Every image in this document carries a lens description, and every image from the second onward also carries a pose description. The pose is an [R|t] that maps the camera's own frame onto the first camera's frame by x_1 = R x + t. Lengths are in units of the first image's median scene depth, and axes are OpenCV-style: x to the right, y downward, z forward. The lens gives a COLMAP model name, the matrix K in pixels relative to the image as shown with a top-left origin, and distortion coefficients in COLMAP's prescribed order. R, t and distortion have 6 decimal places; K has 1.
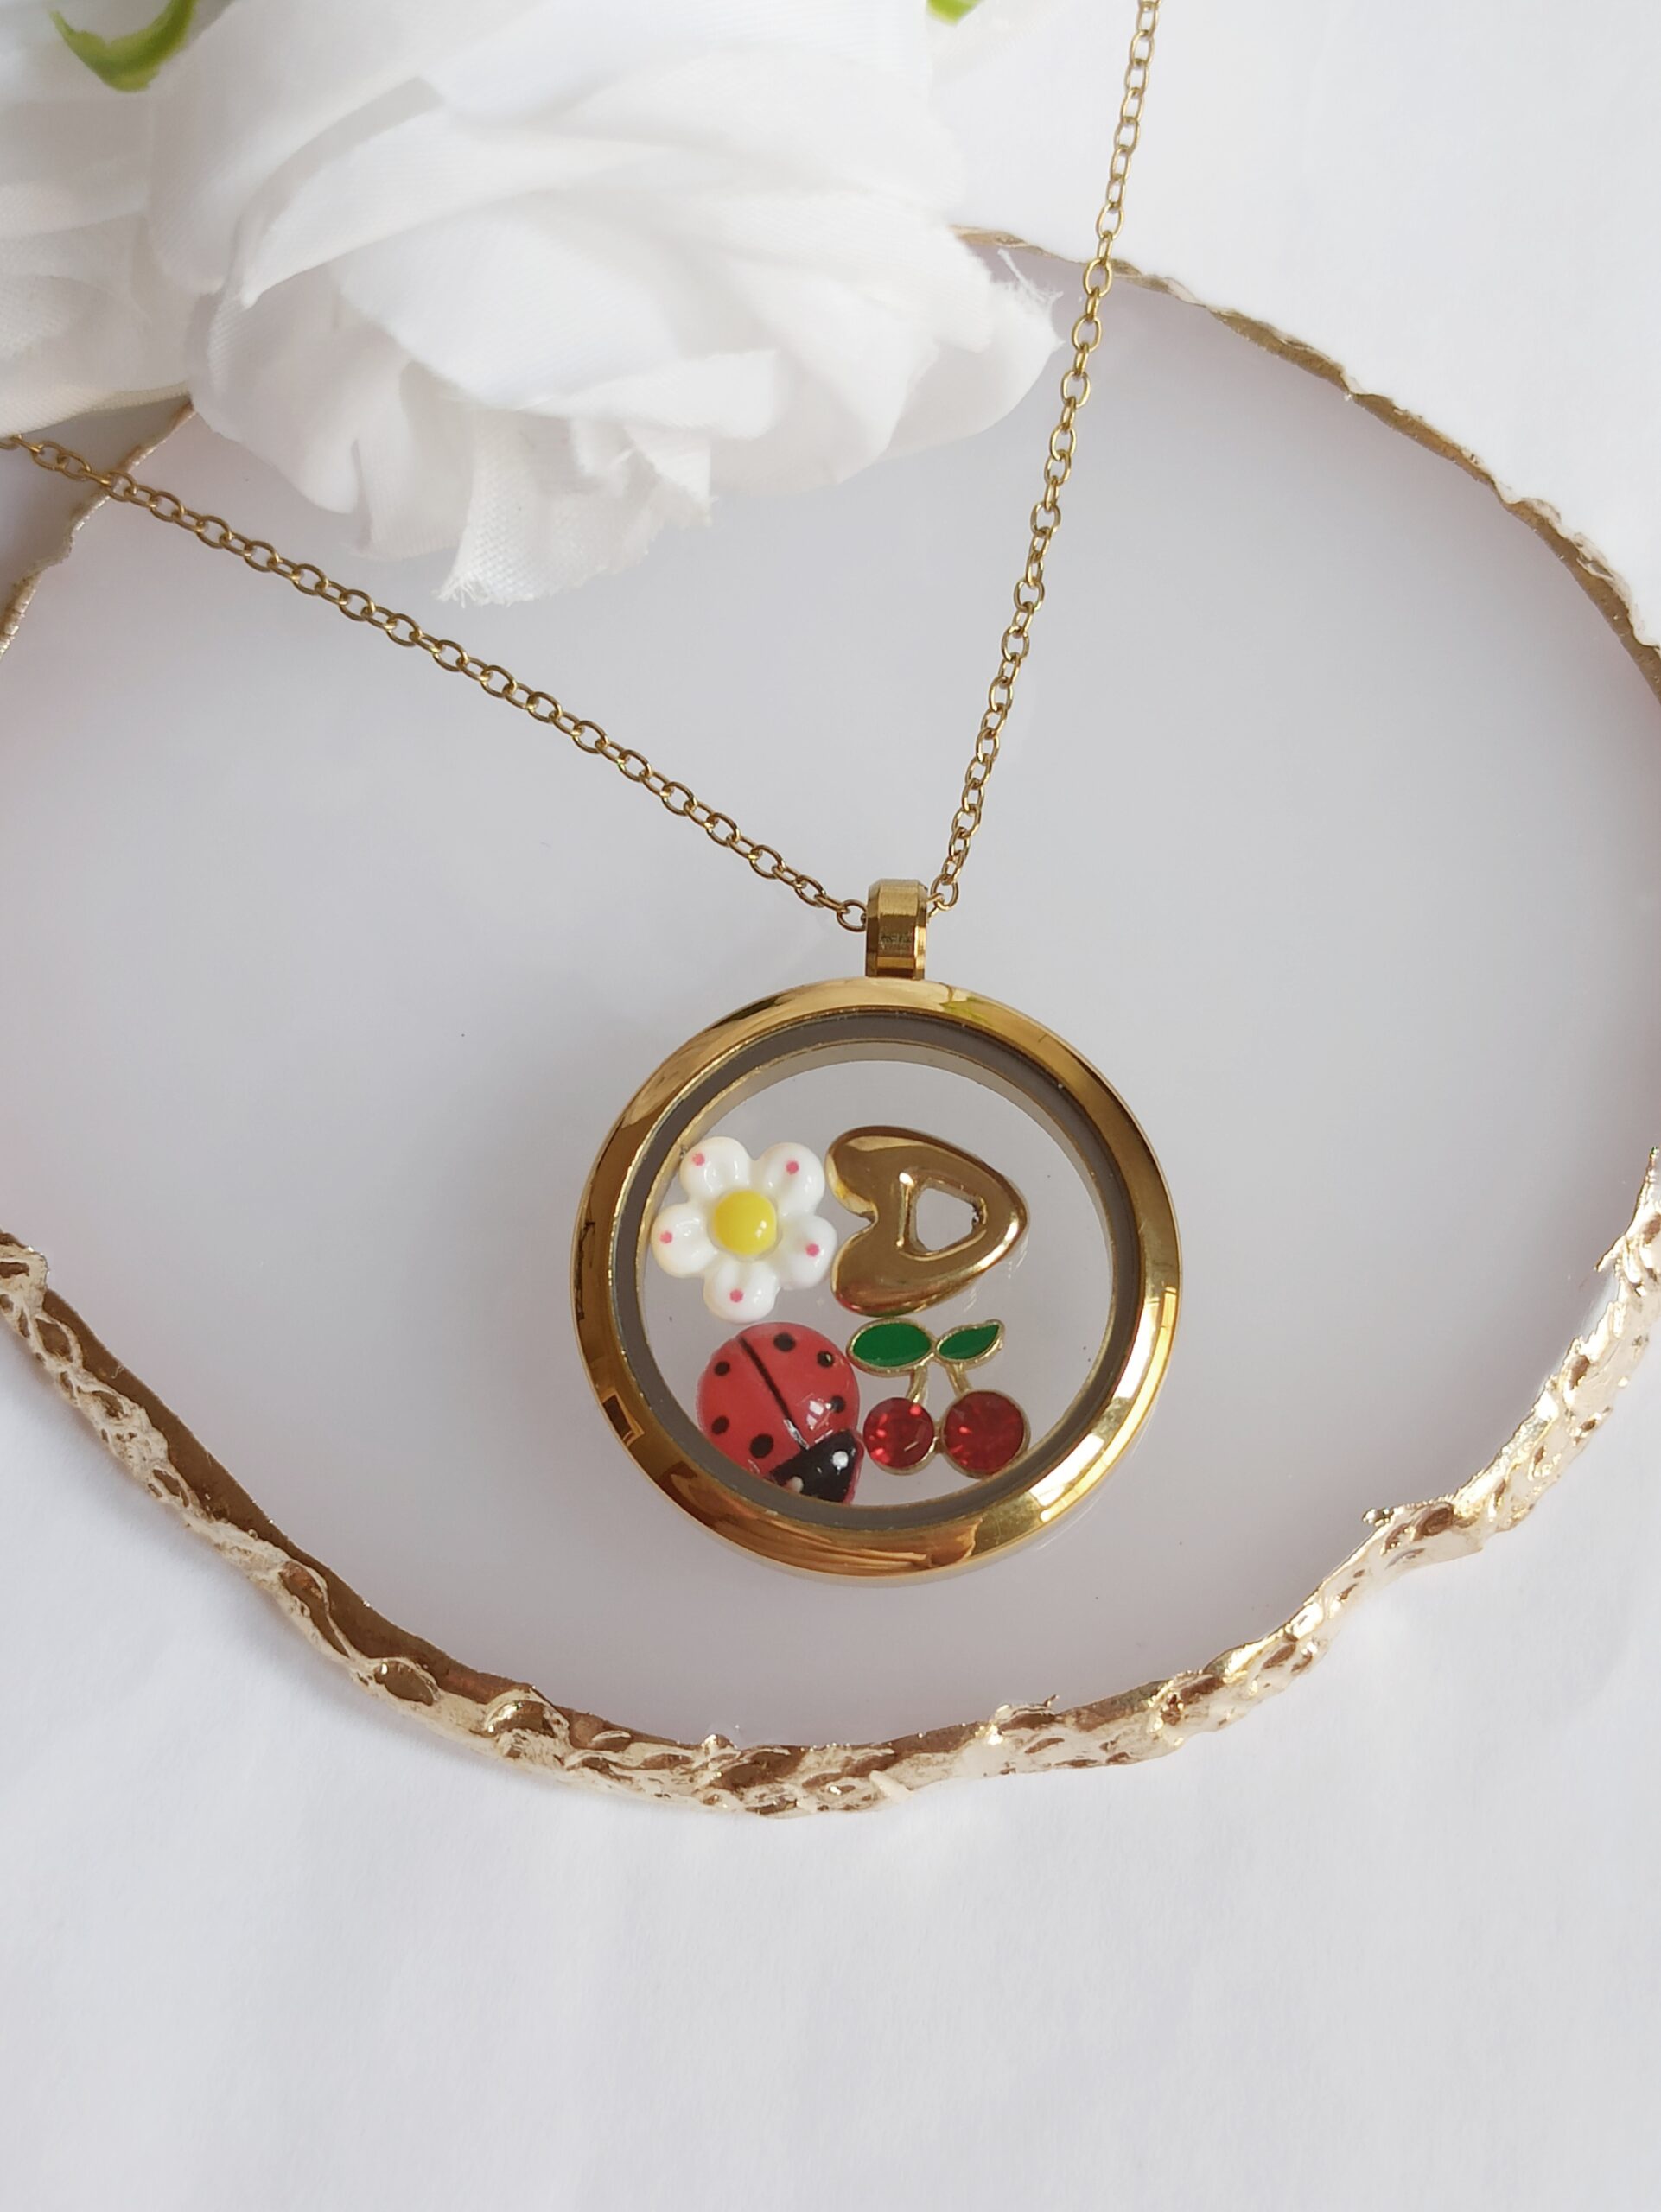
lens RADIAL K [[3610.3, 0, 829.0], [0, 3610.3, 1119.0], [0, 0, 1]] dist [0.017624, 0.000000]
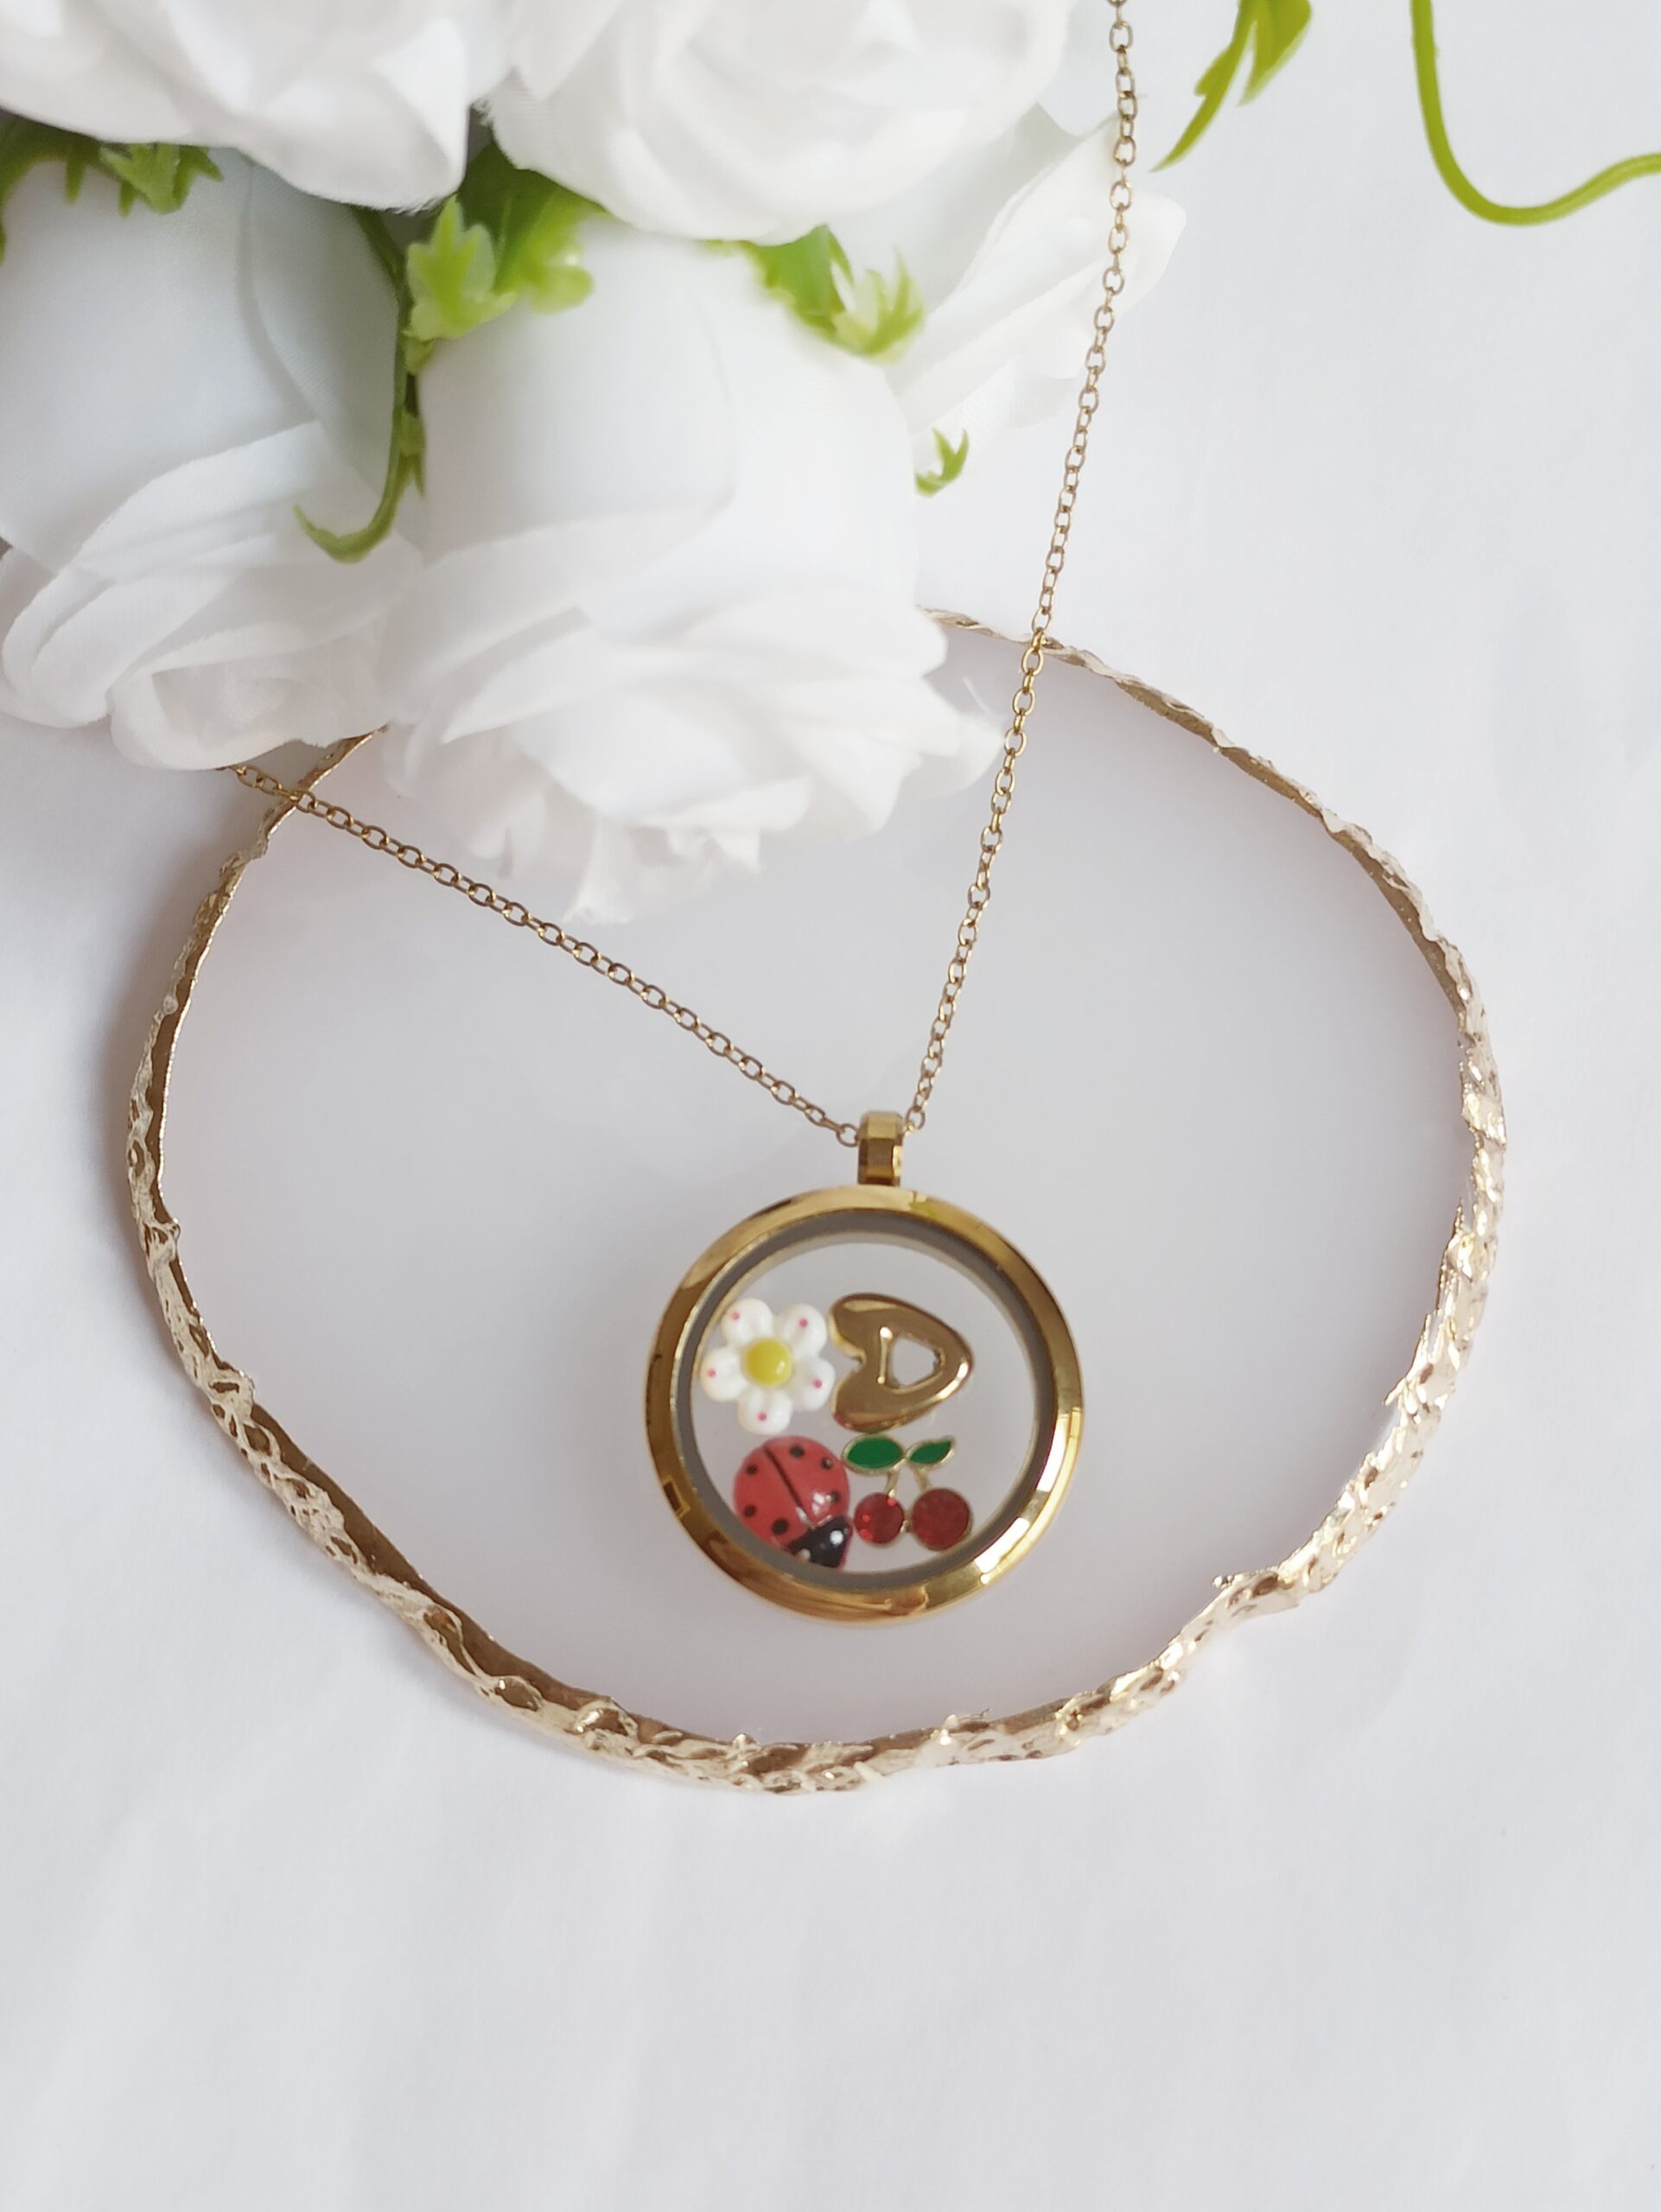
lens RADIAL K [[3610.3, 0, 825.0], [0, 3610.3, 1094.1], [0, 0, 1]] dist [0.017624, 0.000000]
pose [[0.999667, 0.013222, 0.022154, -0.033451], [-0.013136, 0.999906, -0.004016, -0.068091], [-0.022205, 0.003724, 0.999746, -0.375323]]
